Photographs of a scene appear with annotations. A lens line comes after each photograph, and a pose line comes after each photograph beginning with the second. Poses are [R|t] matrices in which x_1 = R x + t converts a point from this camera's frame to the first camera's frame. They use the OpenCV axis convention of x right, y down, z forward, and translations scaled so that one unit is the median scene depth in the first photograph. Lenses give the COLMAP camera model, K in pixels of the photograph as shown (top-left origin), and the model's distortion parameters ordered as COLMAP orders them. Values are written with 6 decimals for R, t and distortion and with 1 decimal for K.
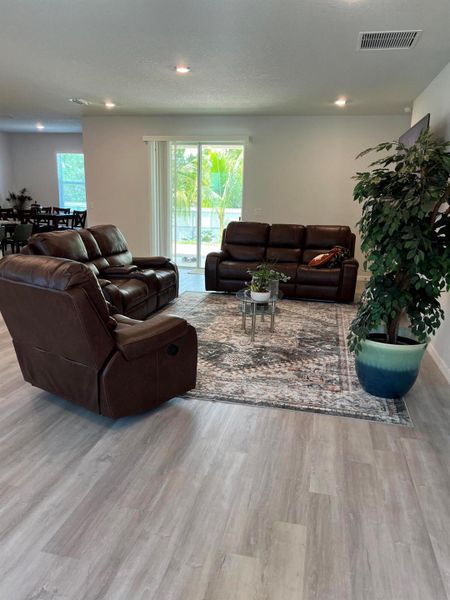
lens RADIAL K [[450.5, 0, 229.3], [0, 450.5, 308.0], [0, 0, 1]] dist [0.043269, -0.046674]
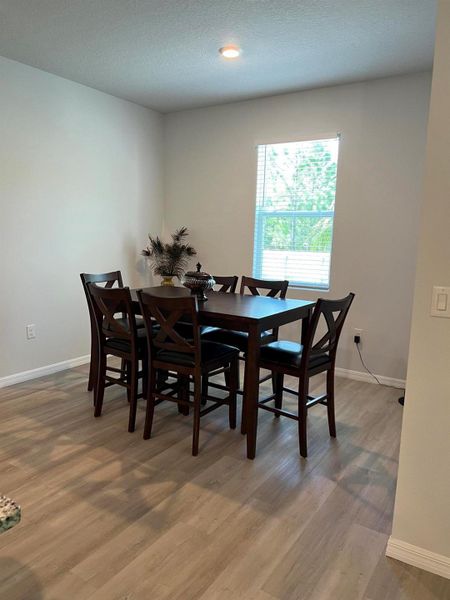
lens RADIAL K [[450.5, 0, 223.4], [0, 450.5, 300.4], [0, 0, 1]] dist [0.043269, -0.046674]
pose [[0.934148, 0.050195, -0.353340, -0.854437], [-0.087043, 0.992206, -0.089171, -0.532677], [0.346110, 0.114055, 0.931236, 2.055369]]
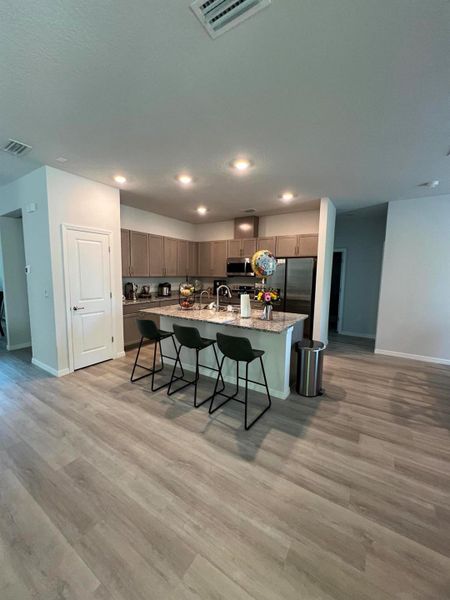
lens RADIAL K [[241.4, 0, 225.6], [0, 241.4, 300.8], [0, 0, 1]] dist [-0.005029, 0.001276]
pose [[-0.358320, 0.074128, -0.930651, -0.333930], [-0.251699, 0.952262, 0.172759, -0.599963], [0.899030, 0.296147, -0.322556, 2.320711]]
